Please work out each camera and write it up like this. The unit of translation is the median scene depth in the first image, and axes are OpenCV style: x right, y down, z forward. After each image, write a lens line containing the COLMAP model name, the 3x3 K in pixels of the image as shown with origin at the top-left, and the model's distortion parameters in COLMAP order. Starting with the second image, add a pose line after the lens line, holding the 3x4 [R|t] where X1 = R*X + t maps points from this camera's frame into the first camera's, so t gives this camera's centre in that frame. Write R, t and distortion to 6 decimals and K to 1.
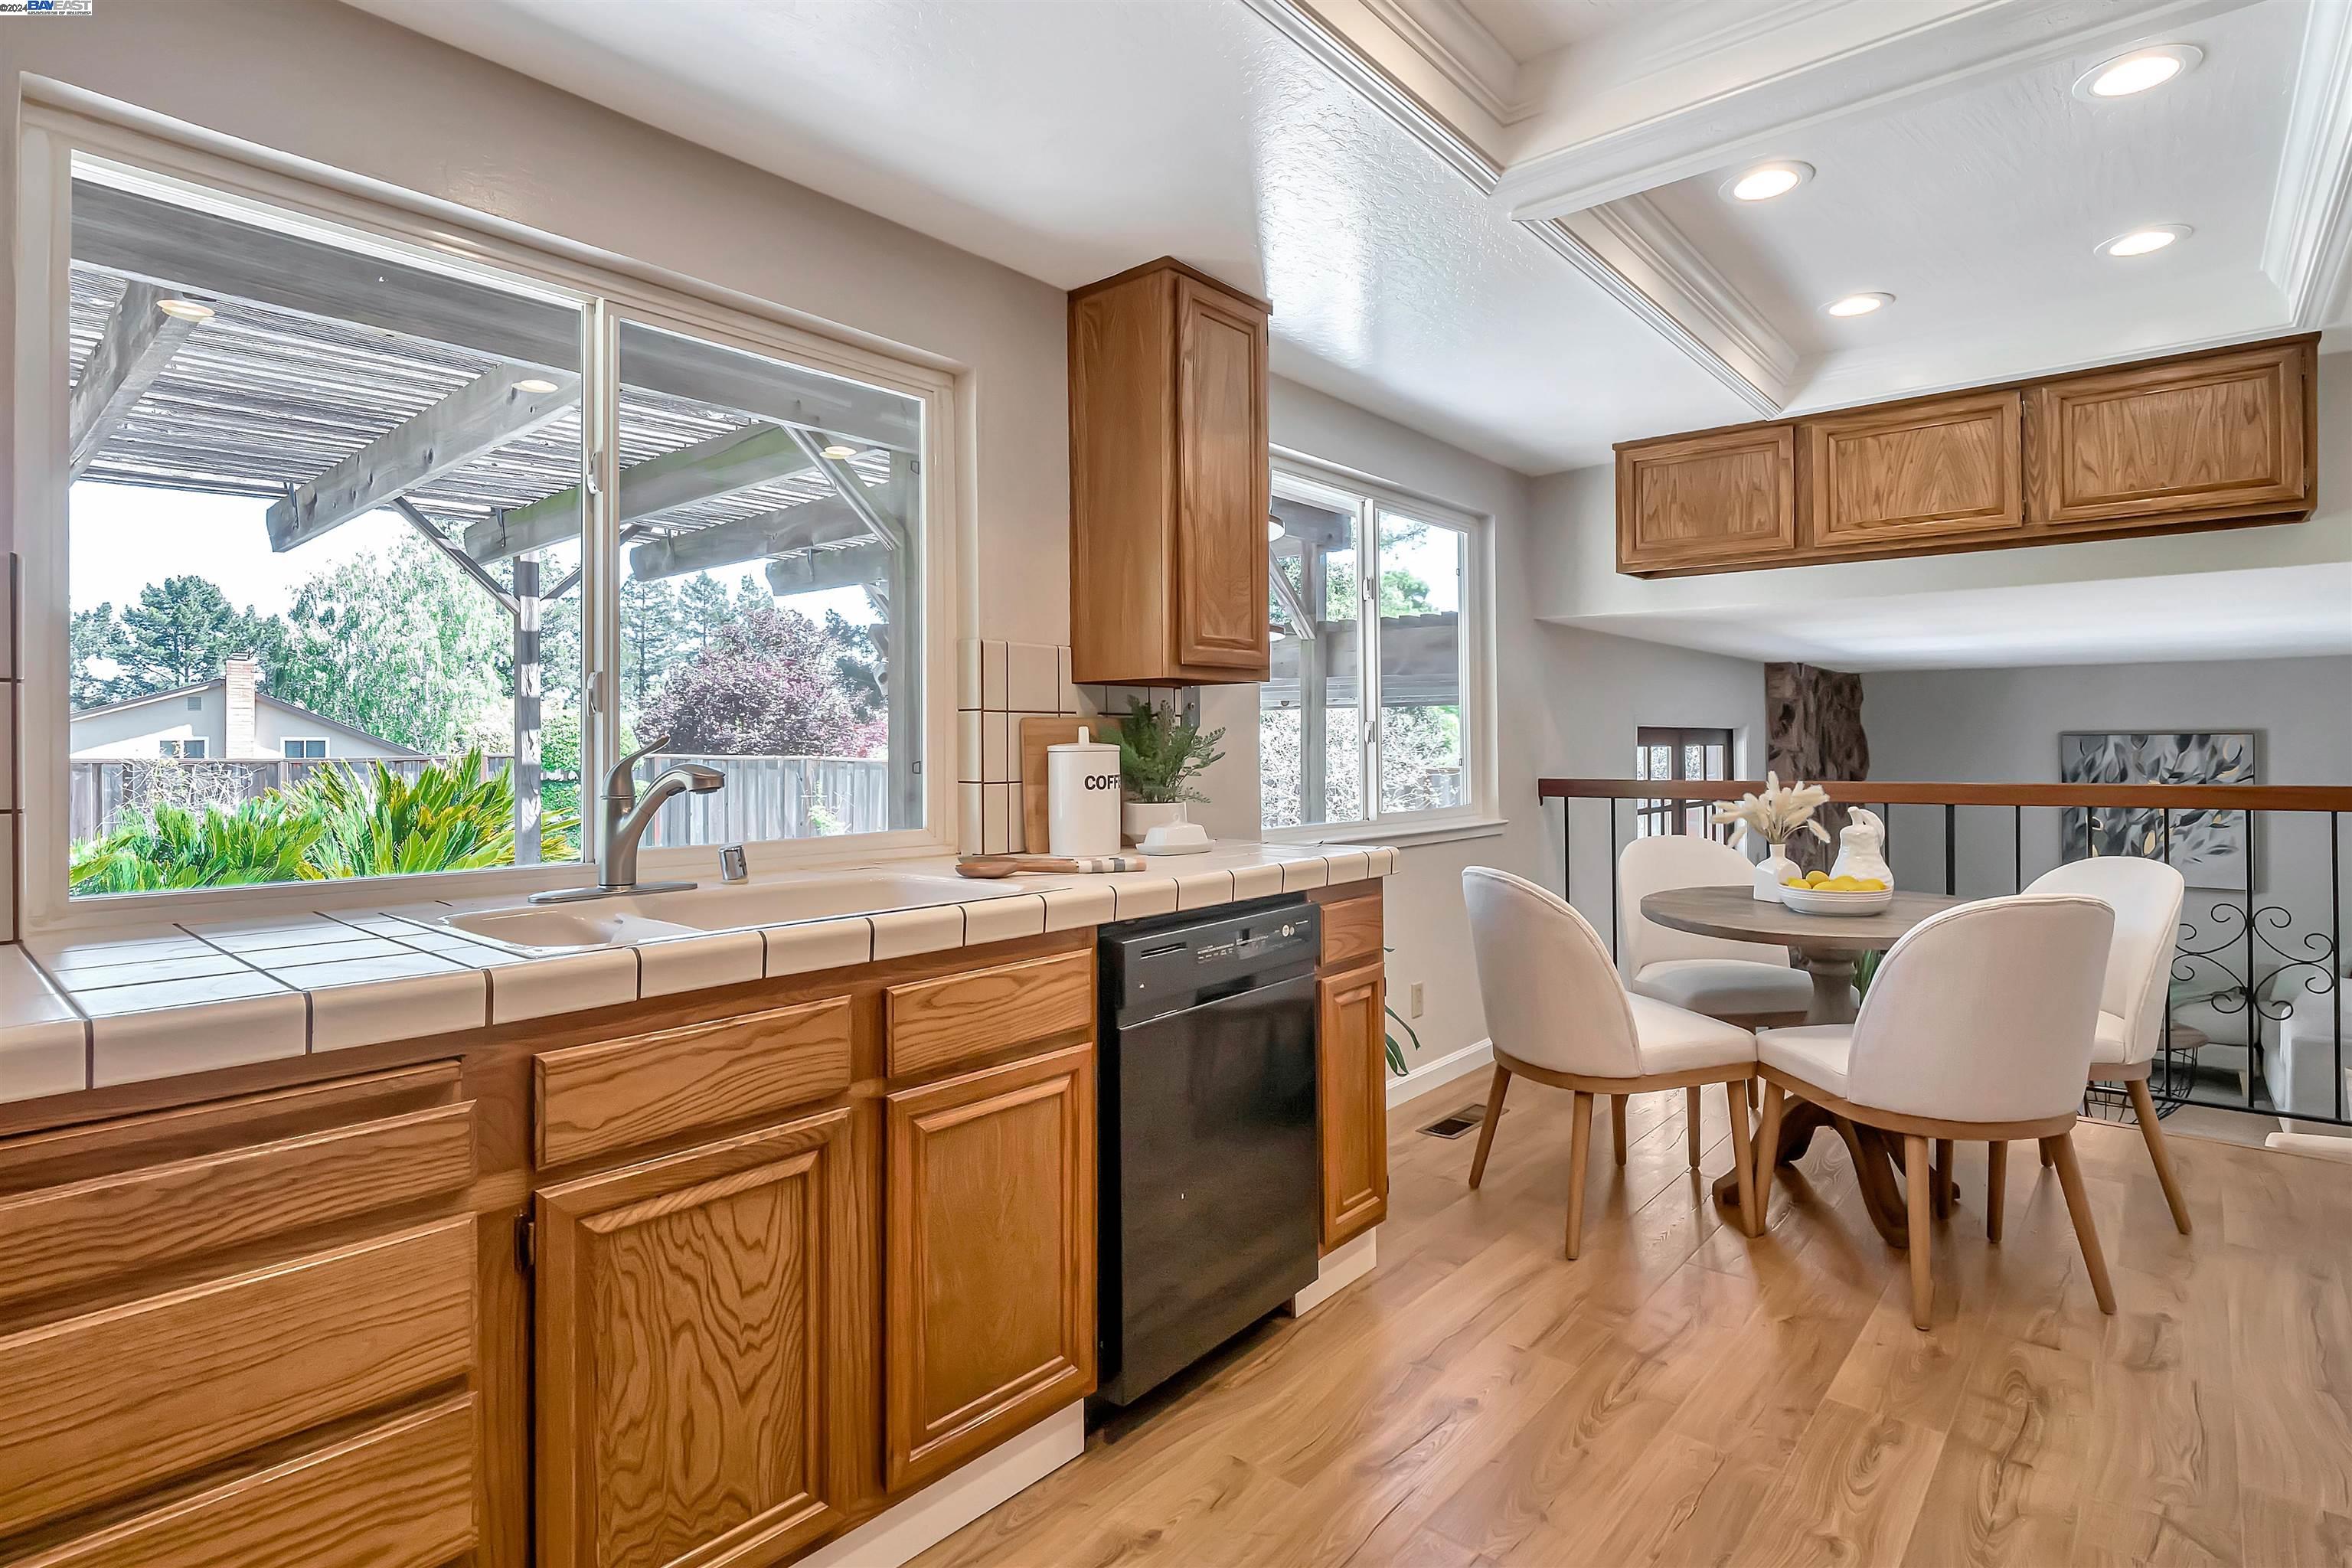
lens RADIAL K [[1158.8, 0, 1179.5], [0, 1158.8, 742.3], [0, 0, 1]] dist [-0.017738, -0.002653]
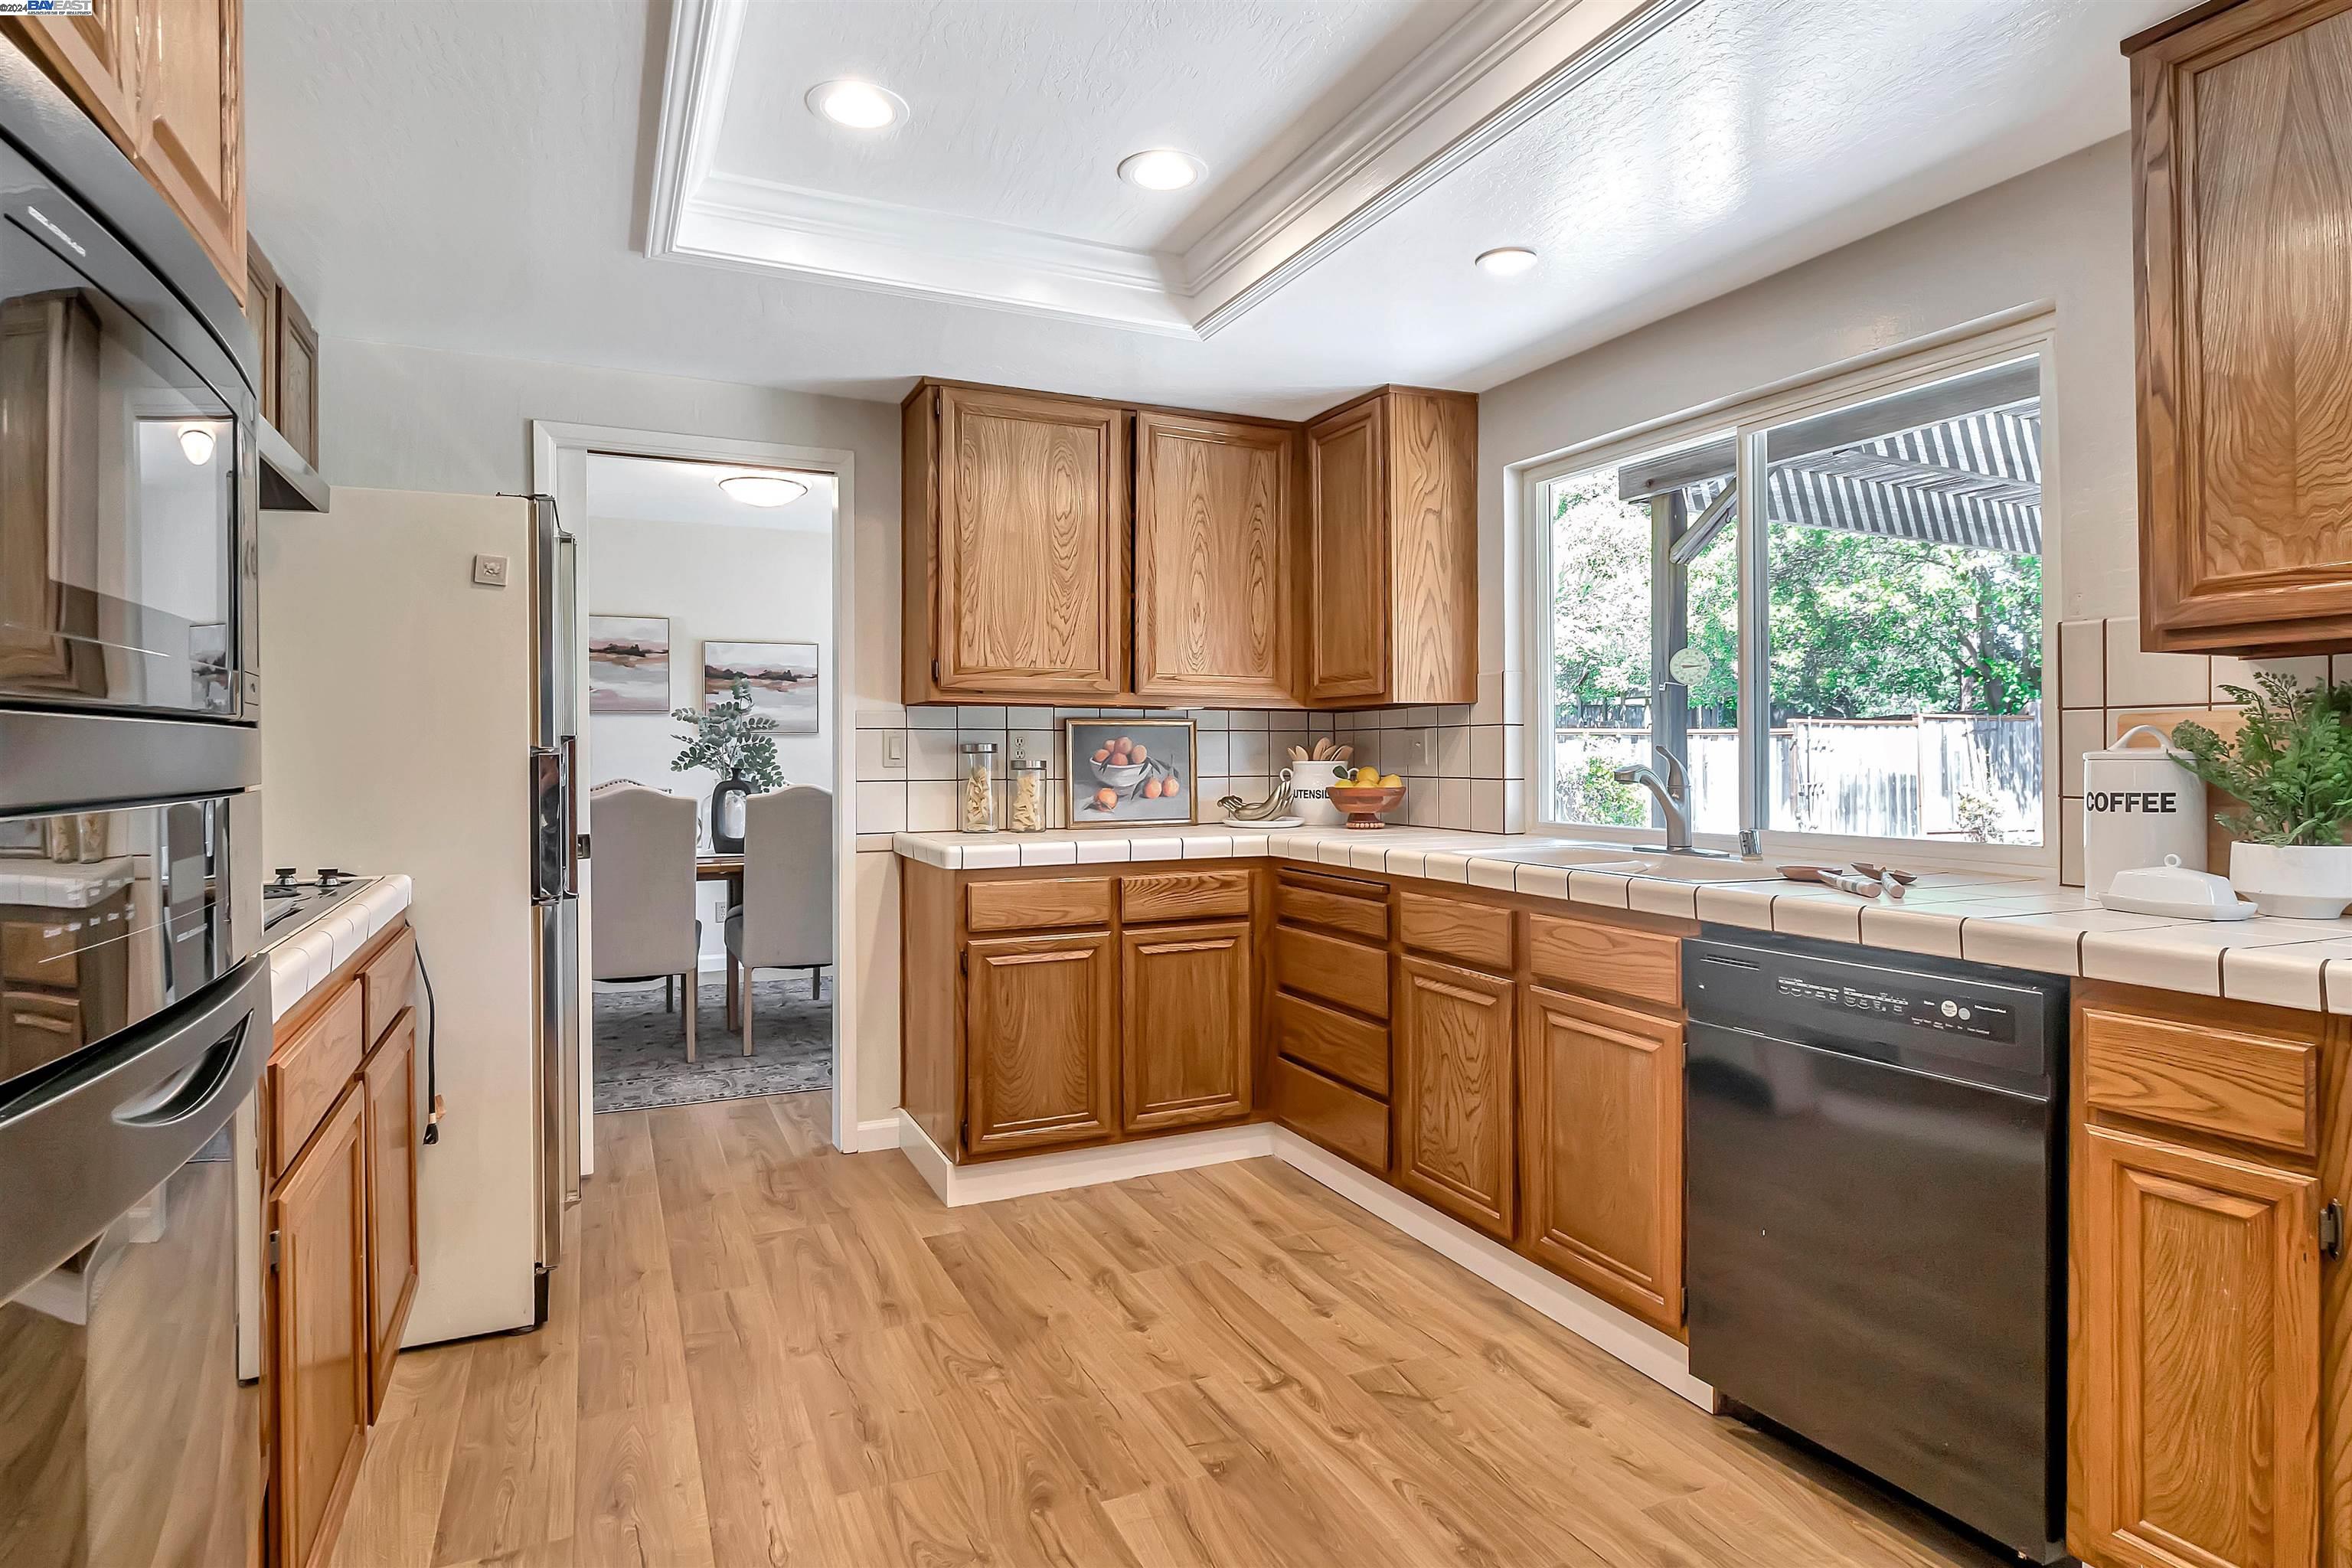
lens RADIAL K [[1234.7, 0, 1157.5], [0, 1234.7, 762.1], [0, 0, 1]] dist [-0.002472, 0.002456]
pose [[-0.414404, 0.012698, -0.910005, 1.243500], [0.008556, 0.999913, 0.010057, -0.005326], [0.910053, -0.003618, -0.414476, 1.076429]]
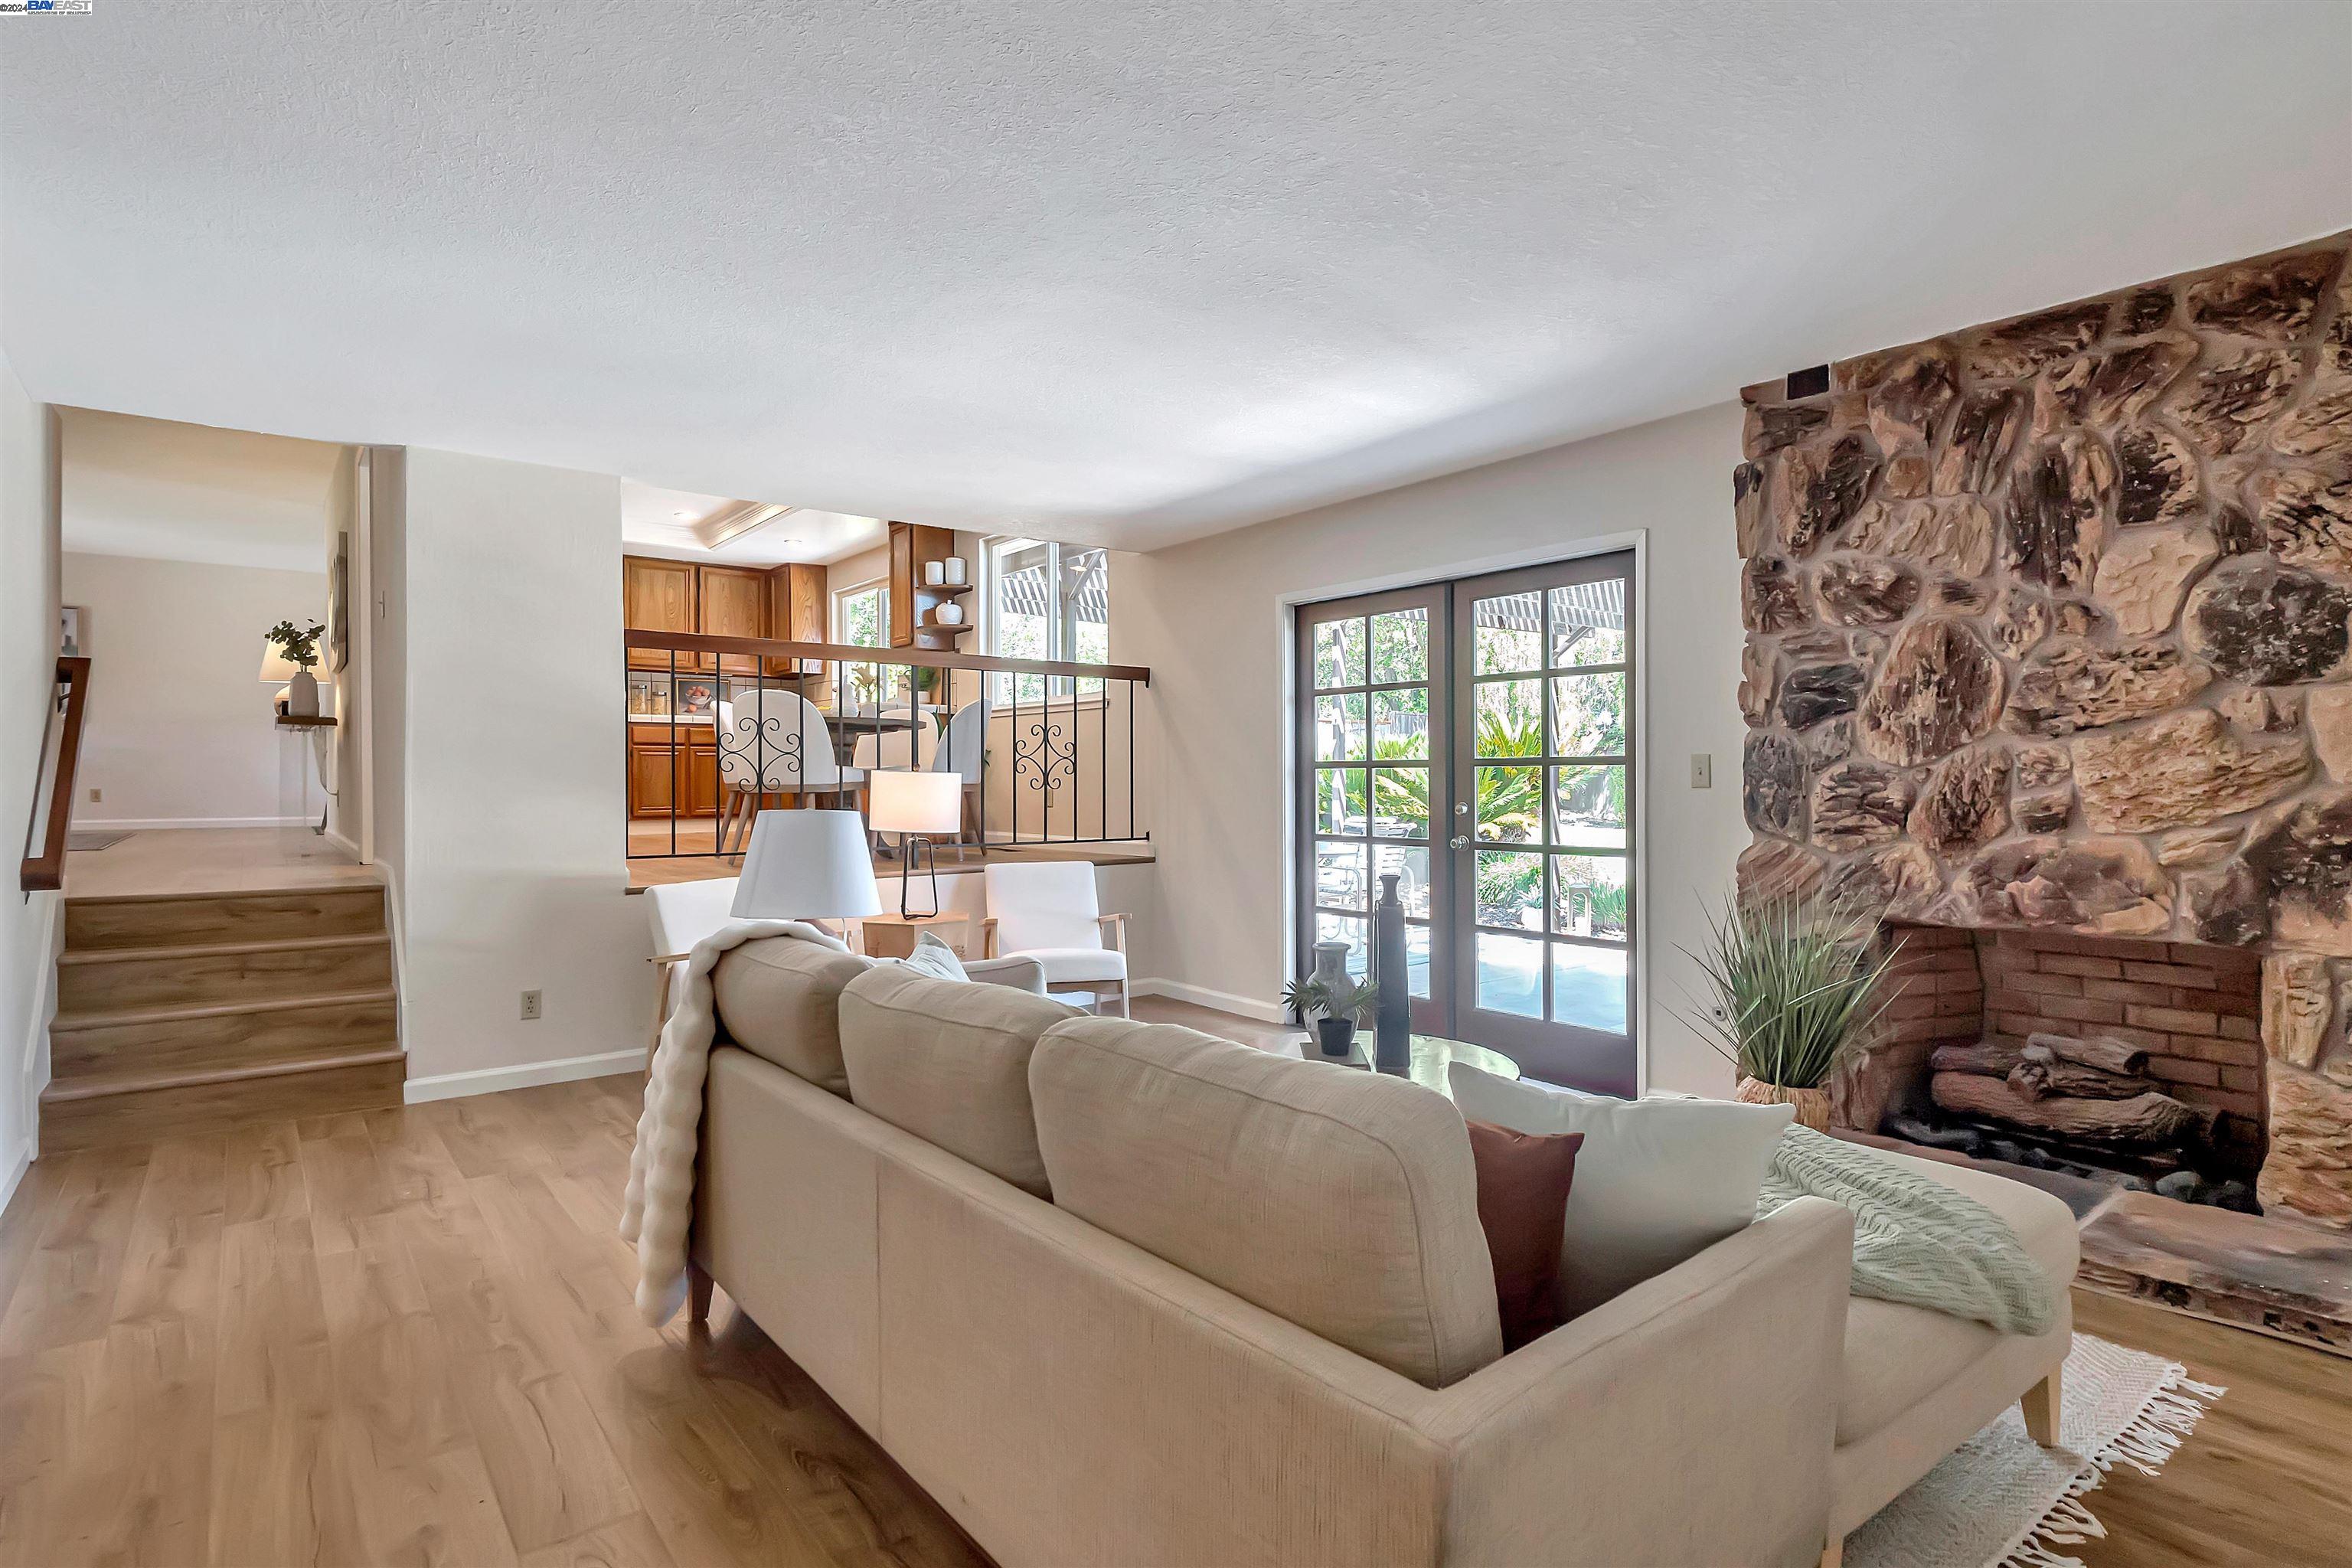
lens RADIAL K [[1234.7, 0, 1177.6], [0, 1234.7, 786.5], [0, 0, 1]] dist [-0.002472, 0.002456]
pose [[-0.194138, 0.009177, -0.980931, 4.538223], [0.007500, 0.999941, 0.007870, 0.418304], [0.980946, -0.005829, -0.194195, 3.448489]]
